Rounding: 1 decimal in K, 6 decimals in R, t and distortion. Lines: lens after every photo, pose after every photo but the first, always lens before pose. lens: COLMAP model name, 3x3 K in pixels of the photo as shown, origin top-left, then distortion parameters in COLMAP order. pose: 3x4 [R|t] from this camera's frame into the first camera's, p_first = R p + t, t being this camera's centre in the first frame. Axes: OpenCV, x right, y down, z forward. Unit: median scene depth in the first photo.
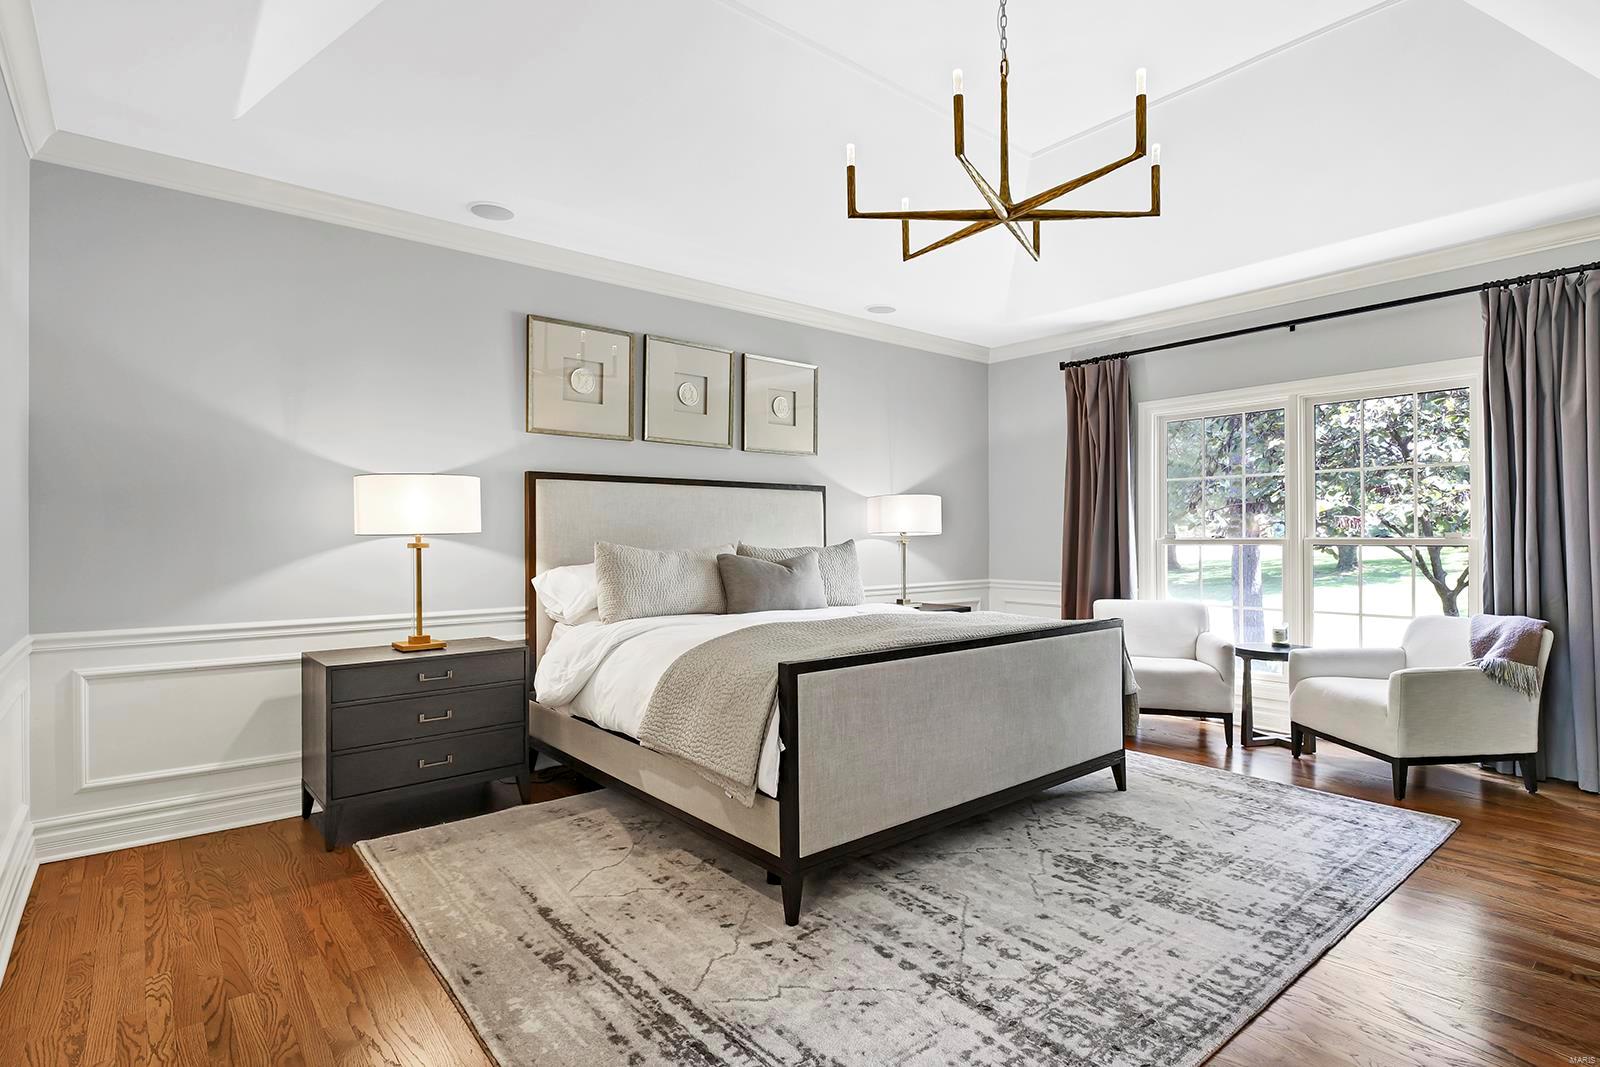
lens RADIAL K [[808.5, 0, 800.5], [0, 808.5, 539.2], [0, 0, 1]] dist [-0.005865, -0.002655]
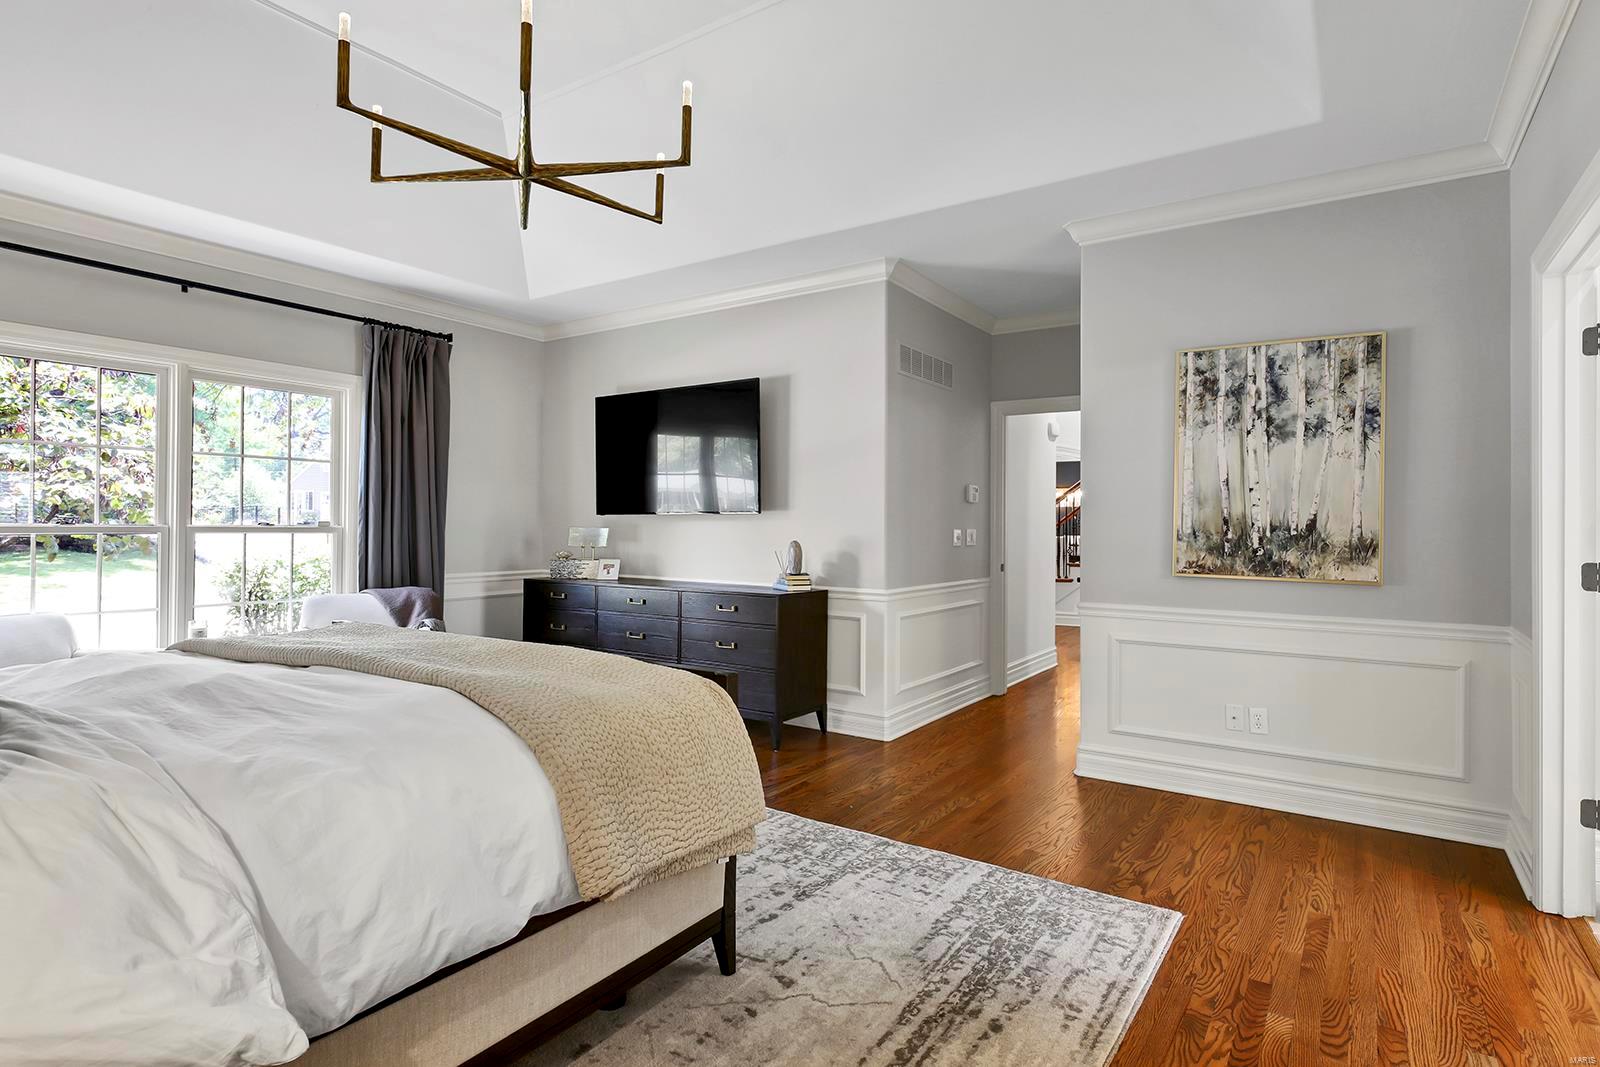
lens RADIAL K [[808.5, 0, 801.3], [0, 808.5, 529.4], [0, 0, 1]] dist [-0.005865, -0.002655]
pose [[-0.281136, -0.004597, 0.959657, -1.013316], [-0.015032, 0.999887, 0.000386, -0.010639], [-0.959550, -0.014317, -0.281173, 1.362149]]
